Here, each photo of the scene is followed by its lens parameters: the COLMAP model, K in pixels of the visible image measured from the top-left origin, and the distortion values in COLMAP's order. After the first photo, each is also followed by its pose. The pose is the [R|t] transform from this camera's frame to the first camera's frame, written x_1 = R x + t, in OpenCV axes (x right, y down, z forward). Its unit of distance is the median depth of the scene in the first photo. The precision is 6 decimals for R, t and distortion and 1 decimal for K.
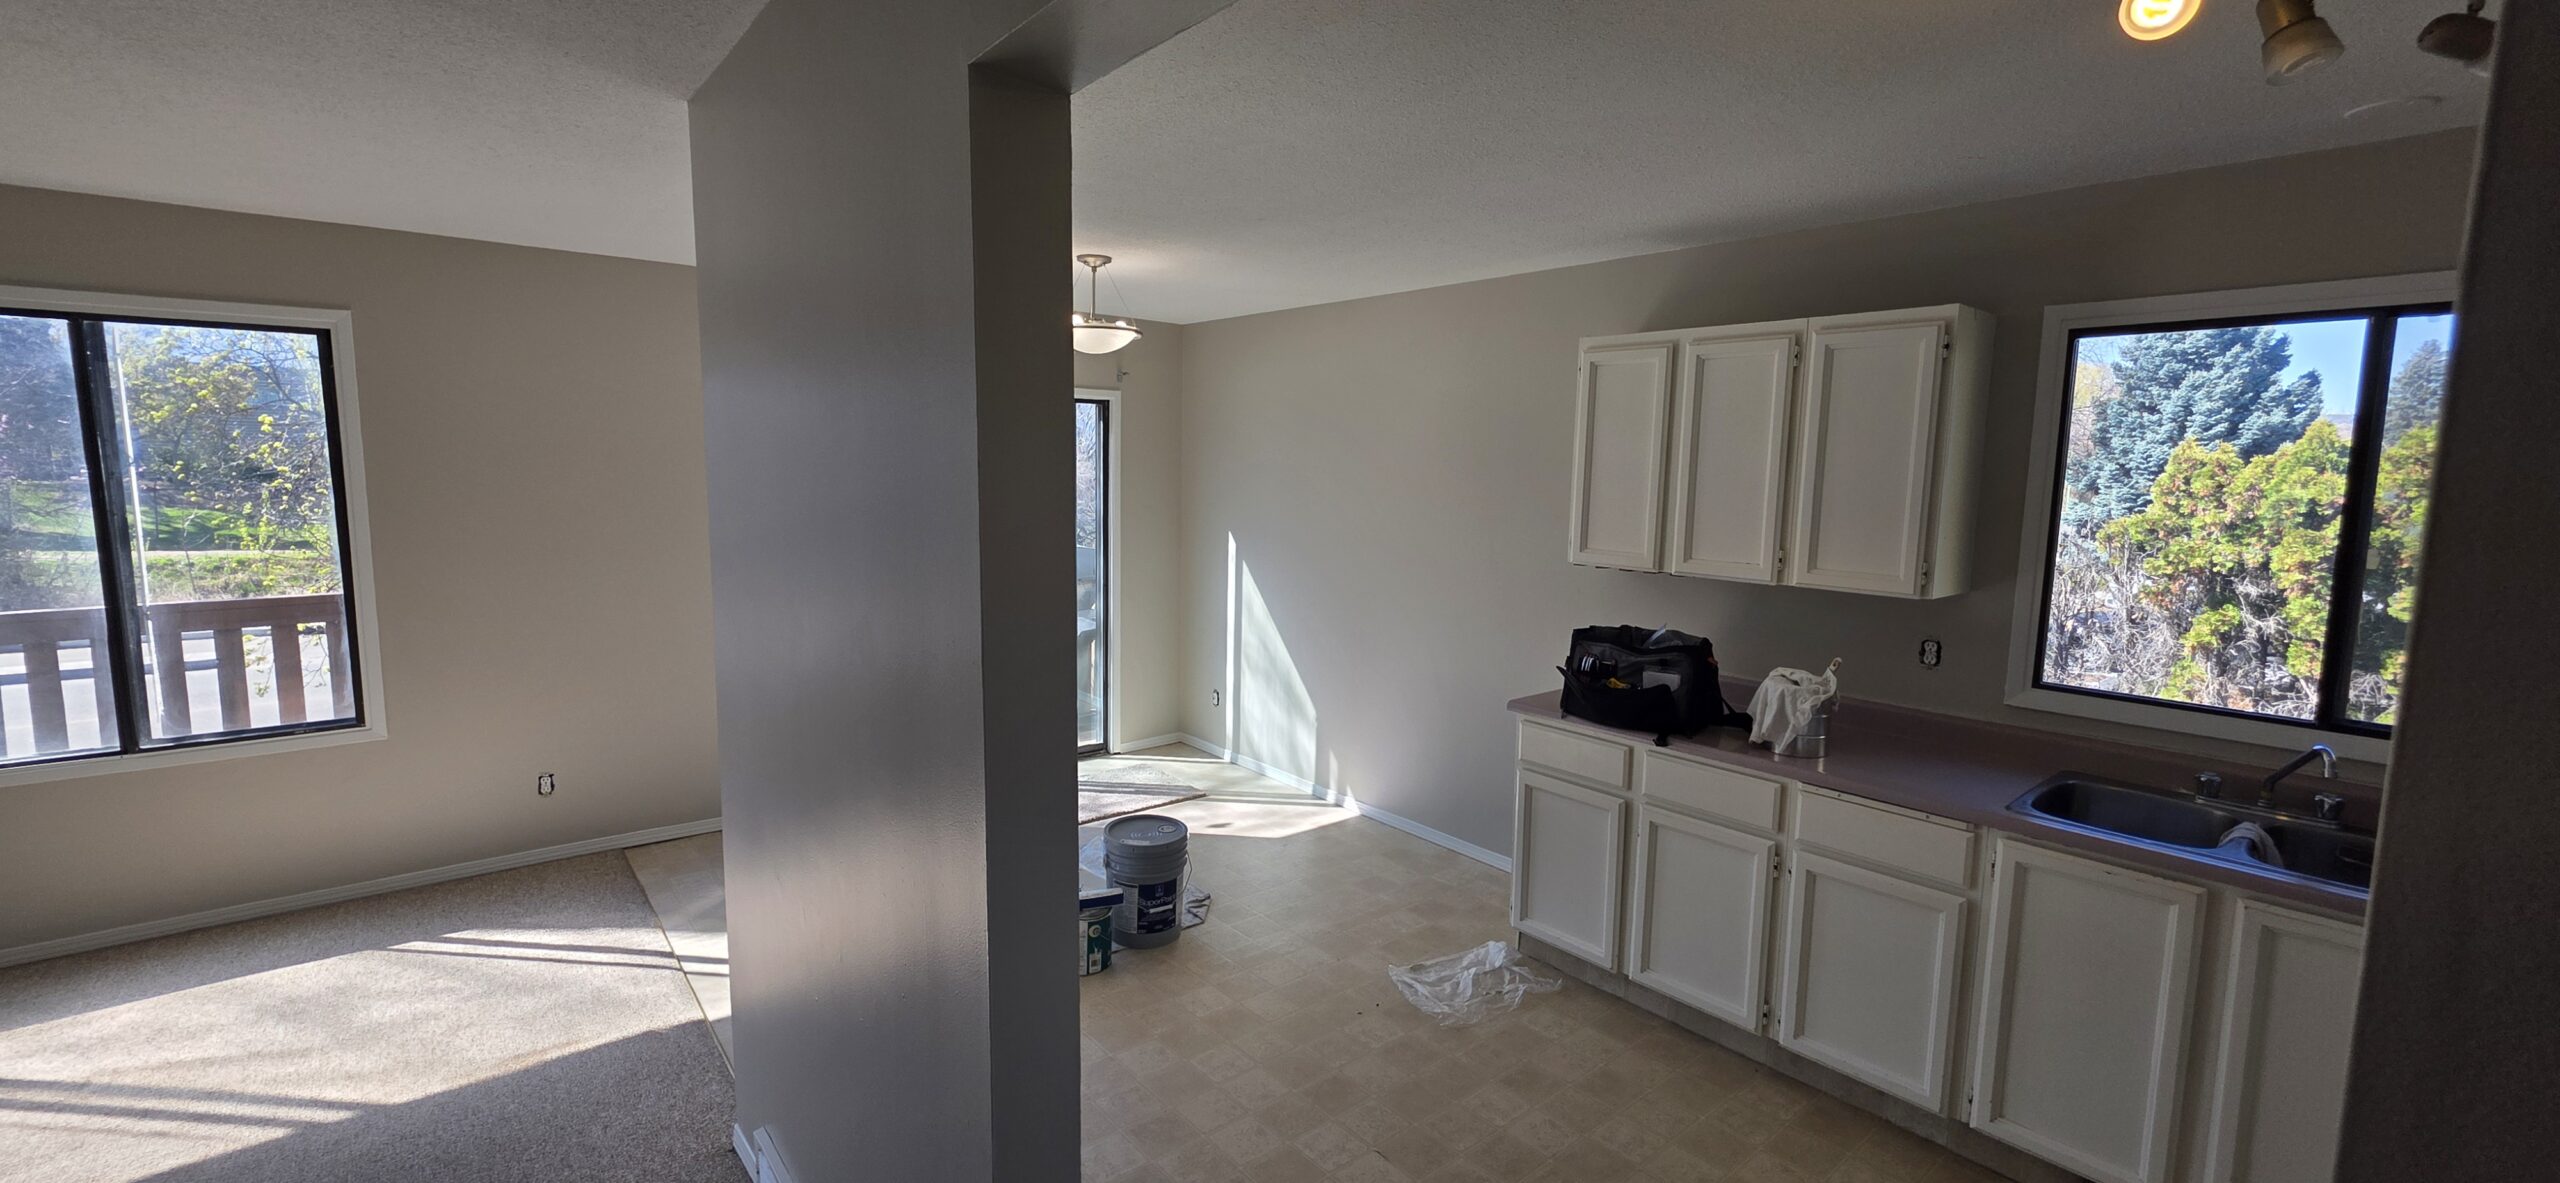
lens RADIAL K [[1023.8, 0, 1277.7], [0, 1023.8, 582.0], [0, 0, 1]] dist [-0.000813, 0.000179]
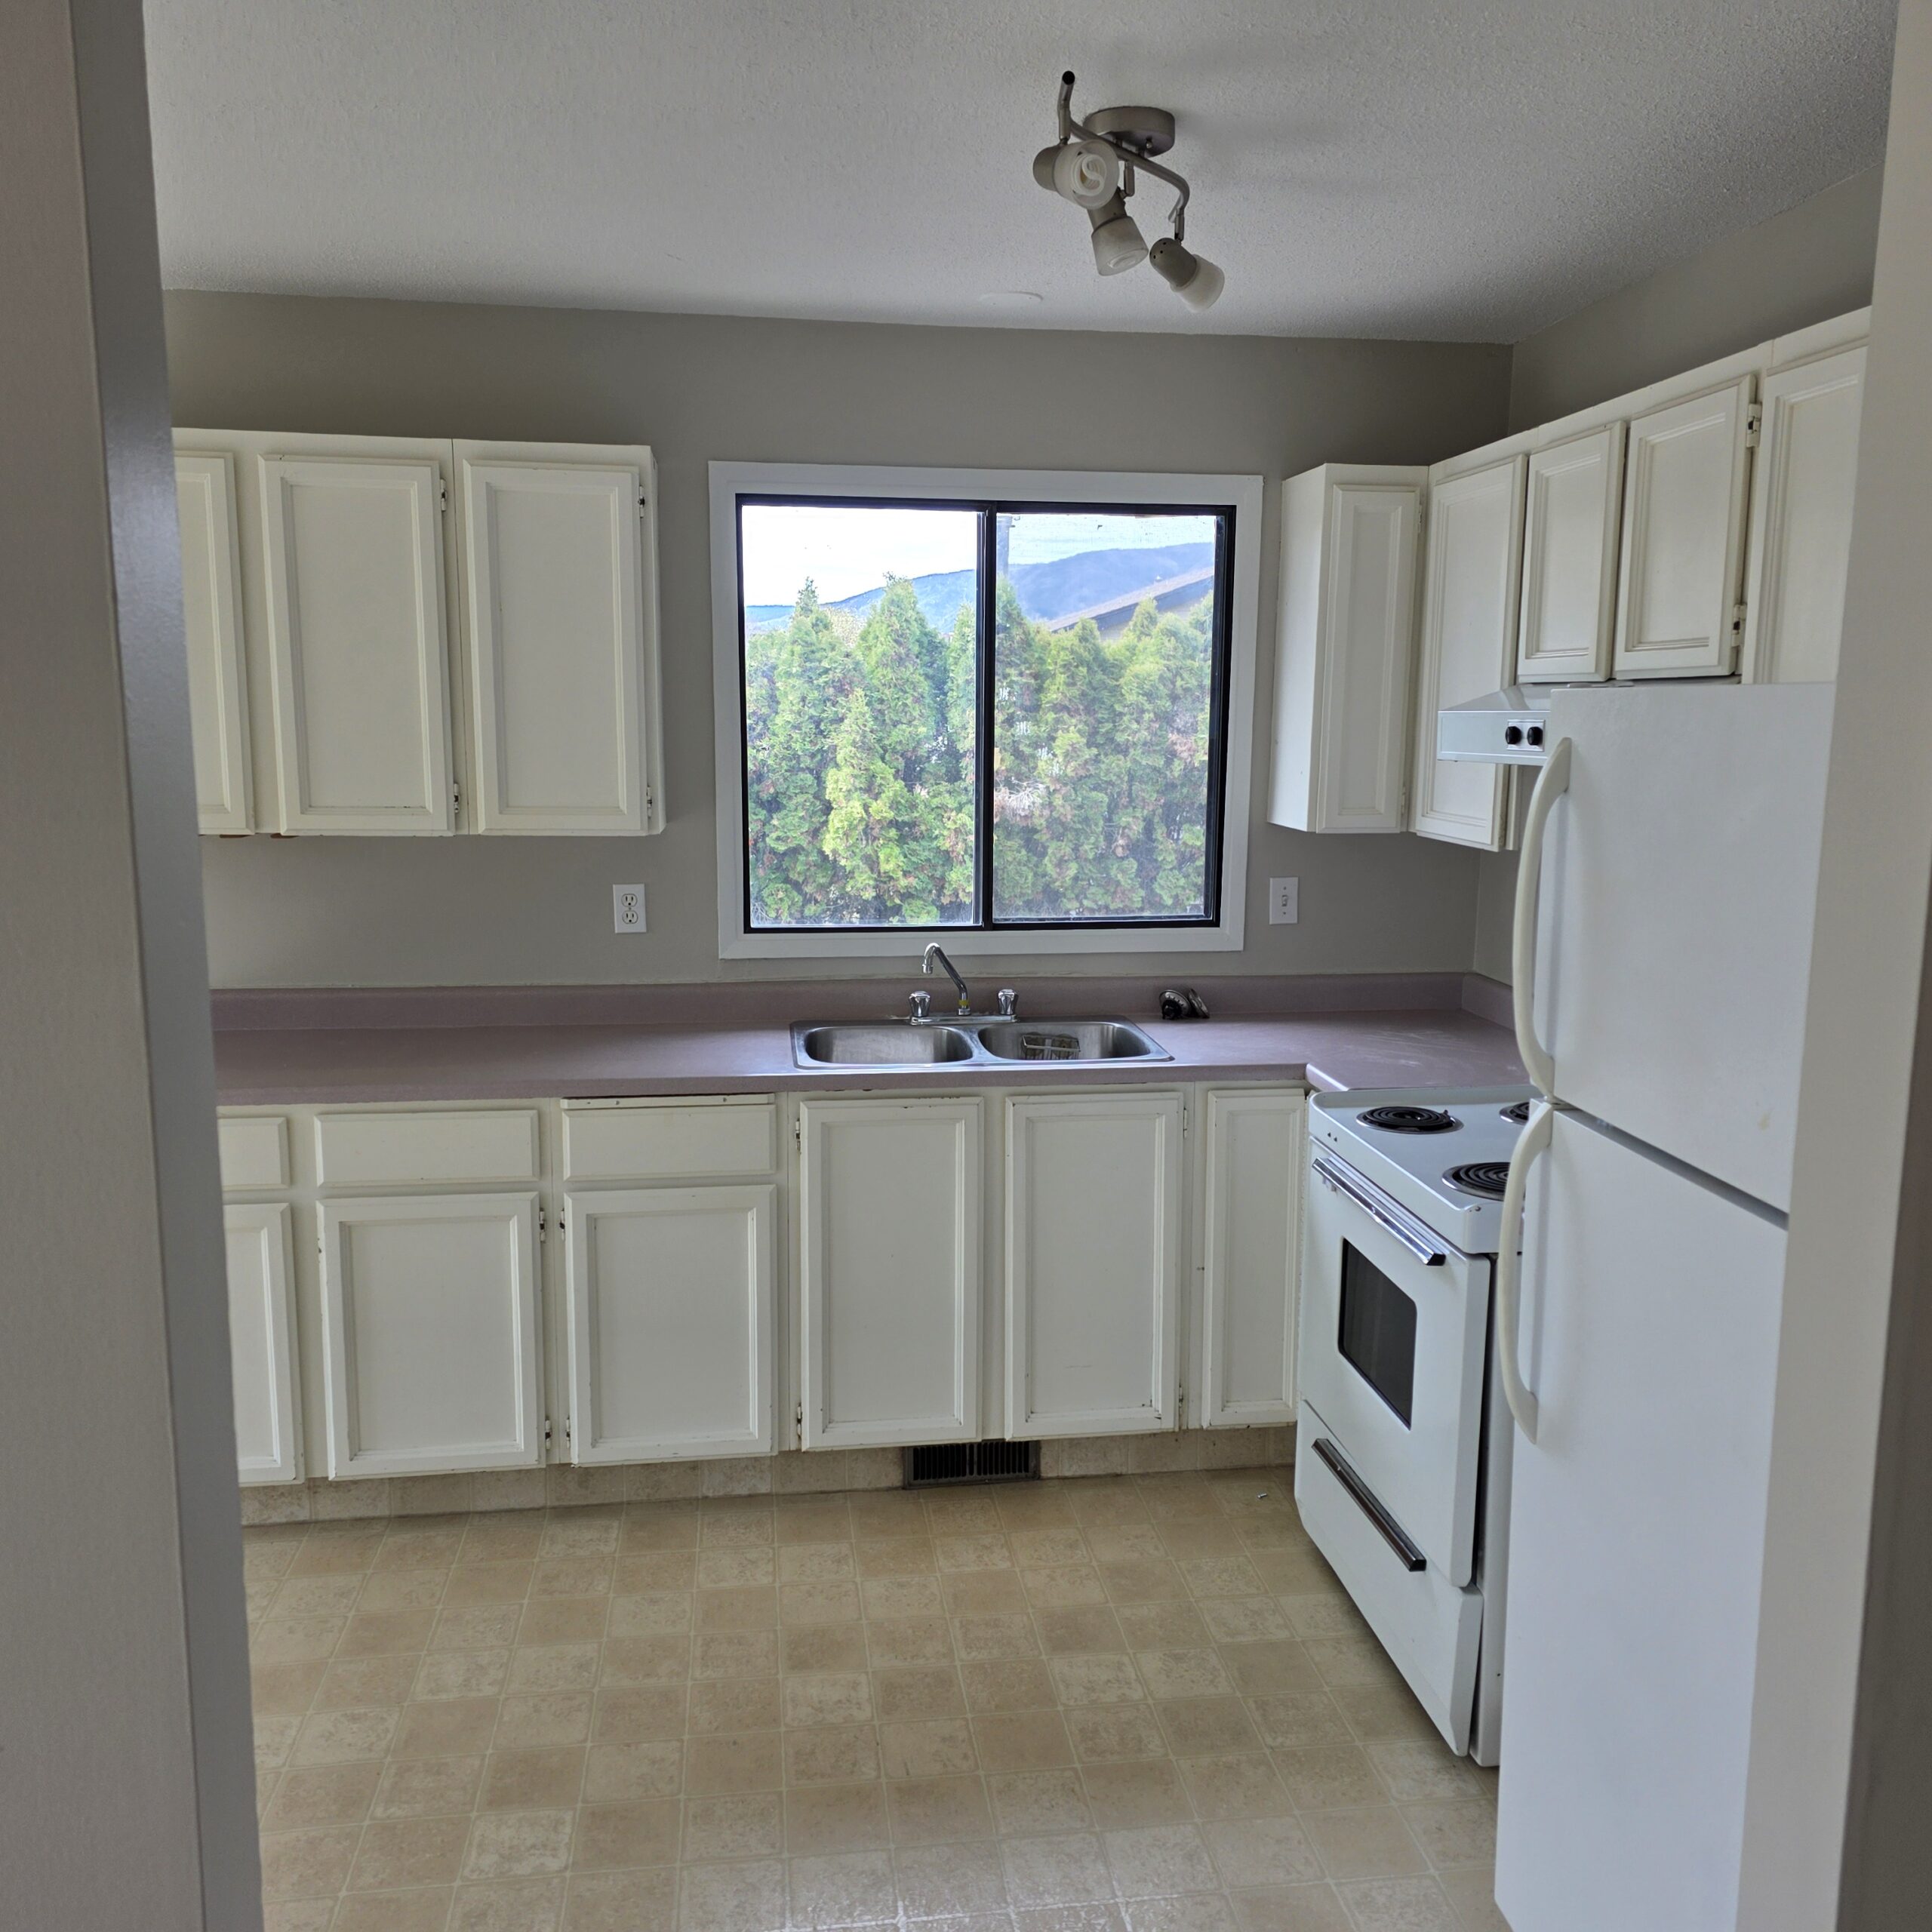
lens RADIAL K [[1710.8, 0, 984.4], [0, 1710.8, 978.6], [0, 0, 1]] dist [0.091834, -0.128087]
pose [[0.528352, -0.146492, 0.836292, -0.283257], [0.101060, 0.988851, 0.109368, 0.006661], [-0.842989, 0.026731, 0.537266, 0.077893]]
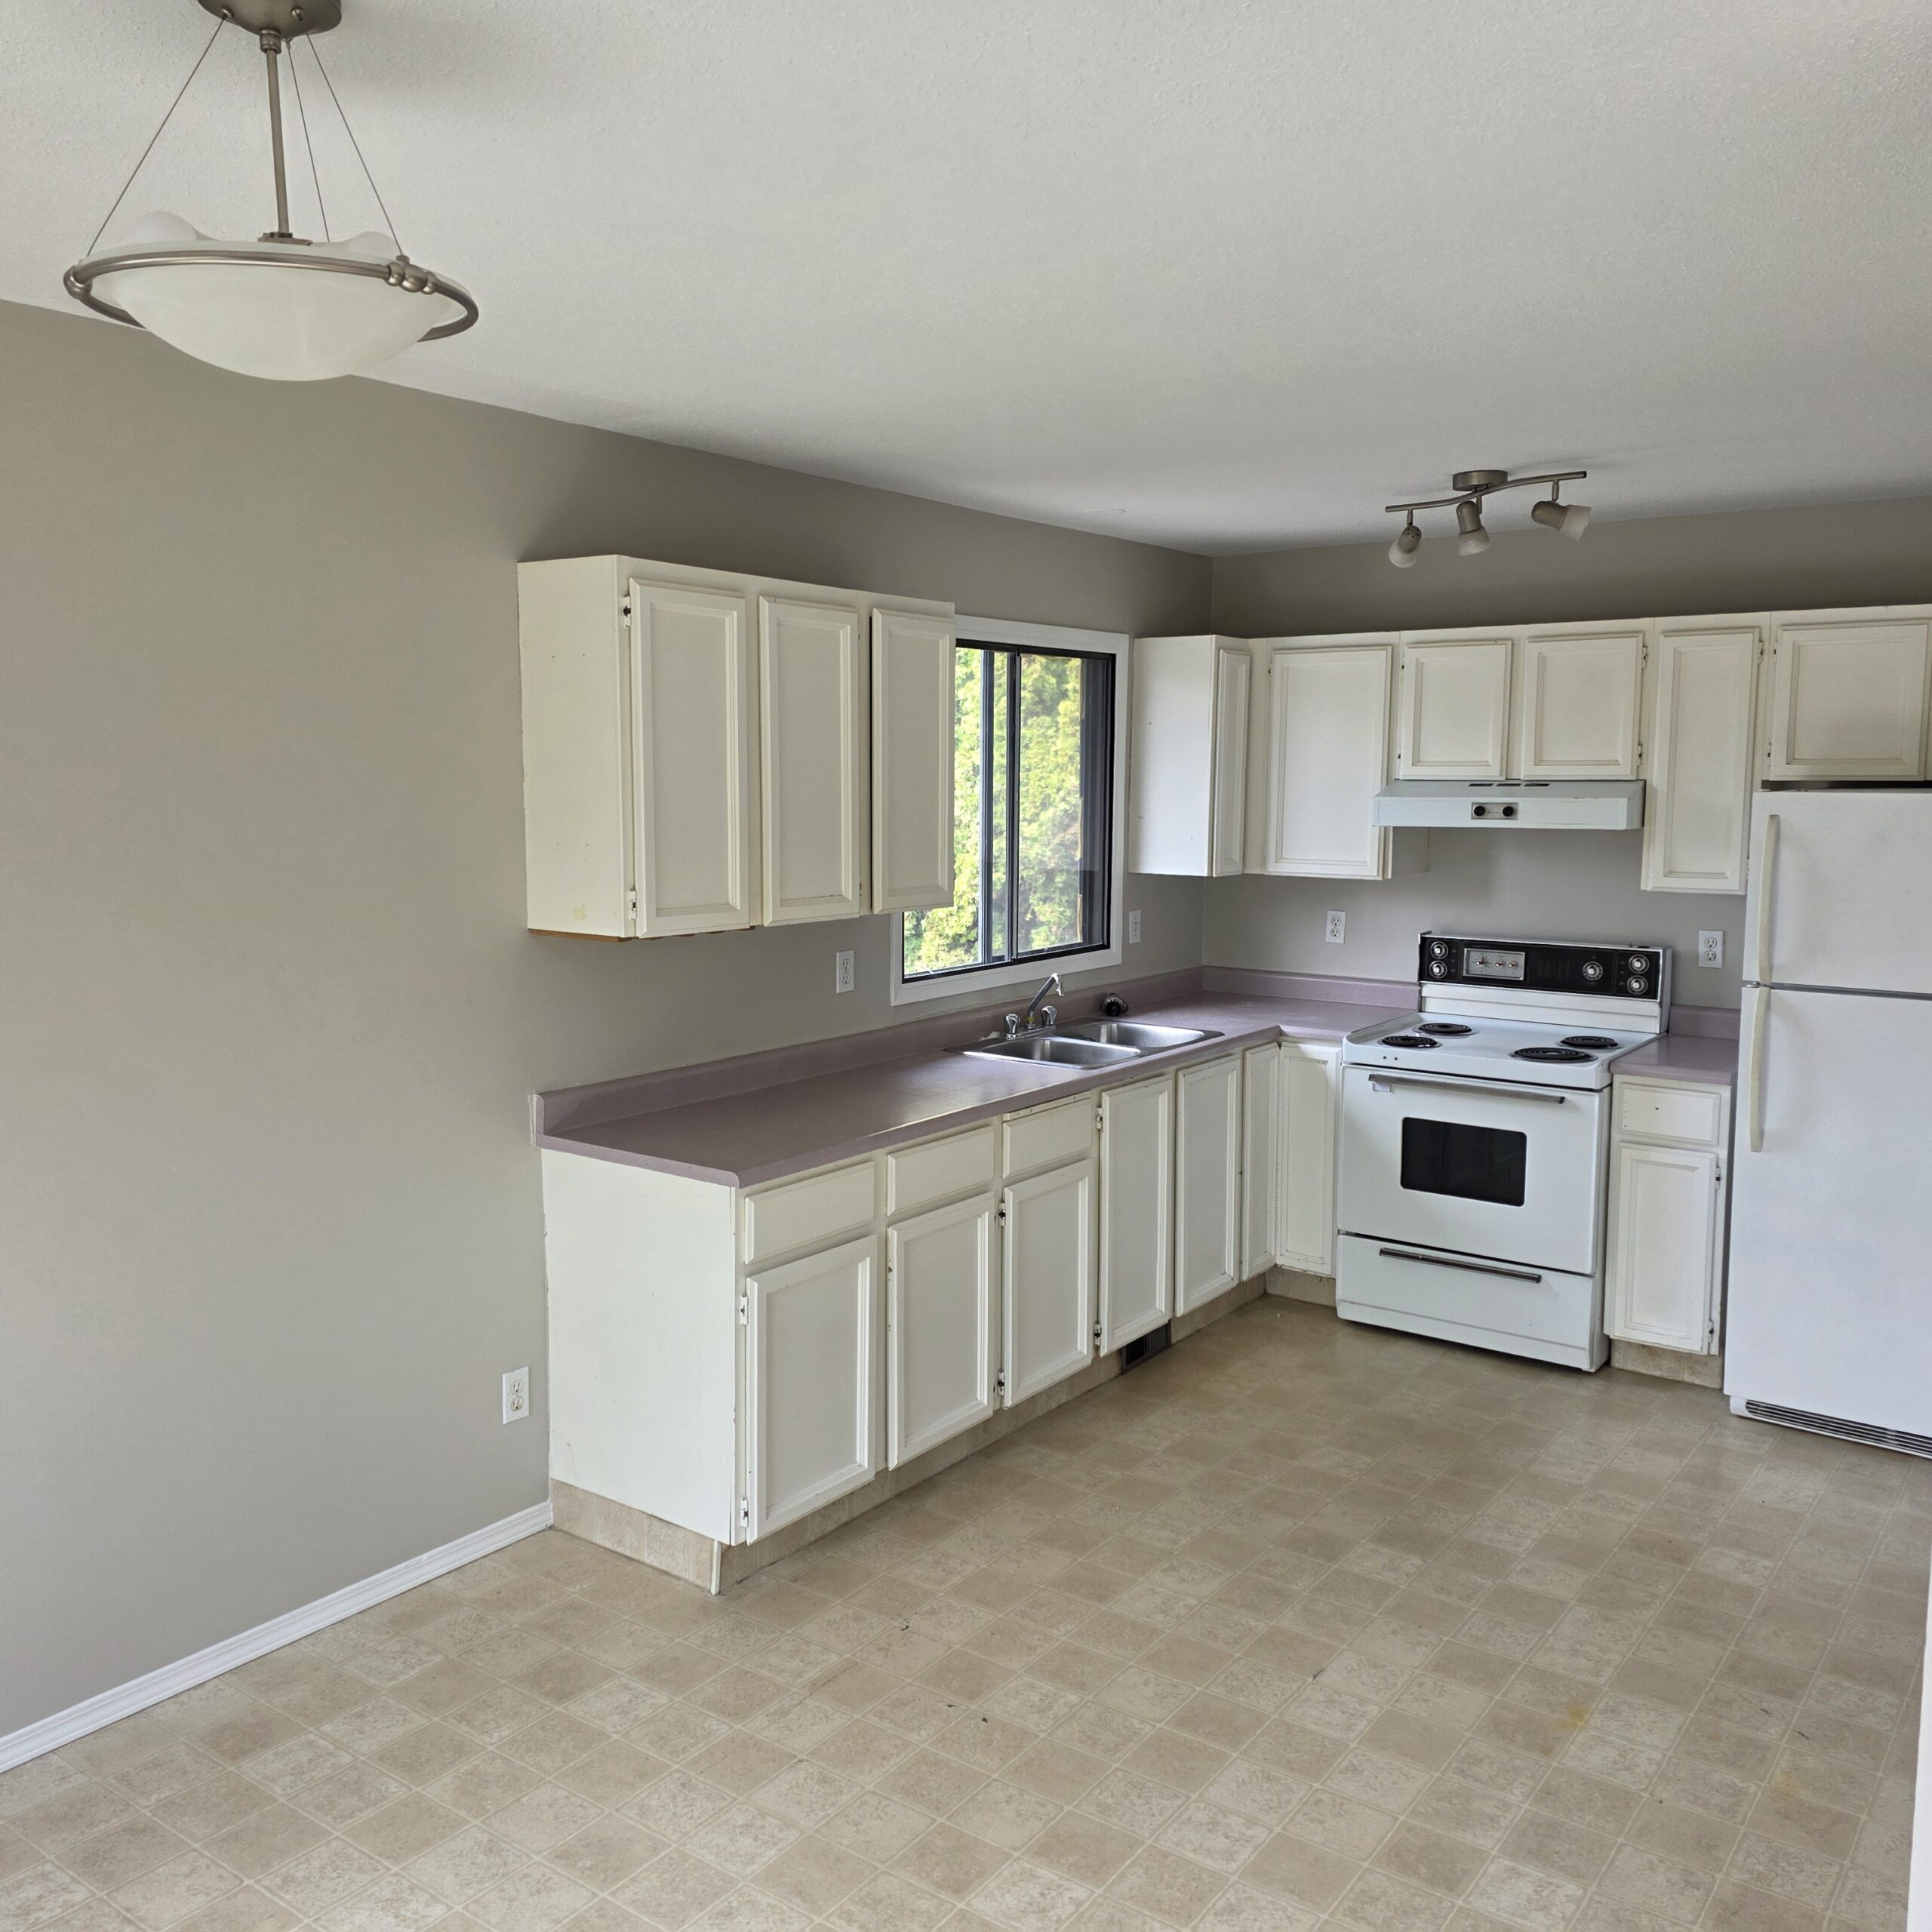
lens RADIAL K [[1717.3, 0, 968.8], [0, 1717.3, 966.2], [0, 0, 1]] dist [0.087395, -0.096432]
pose [[-0.245143, -0.130090, 0.960719, -0.795432], [0.107274, 0.981232, 0.160241, -0.156288], [-0.963534, 0.142342, -0.226587, 1.144592]]
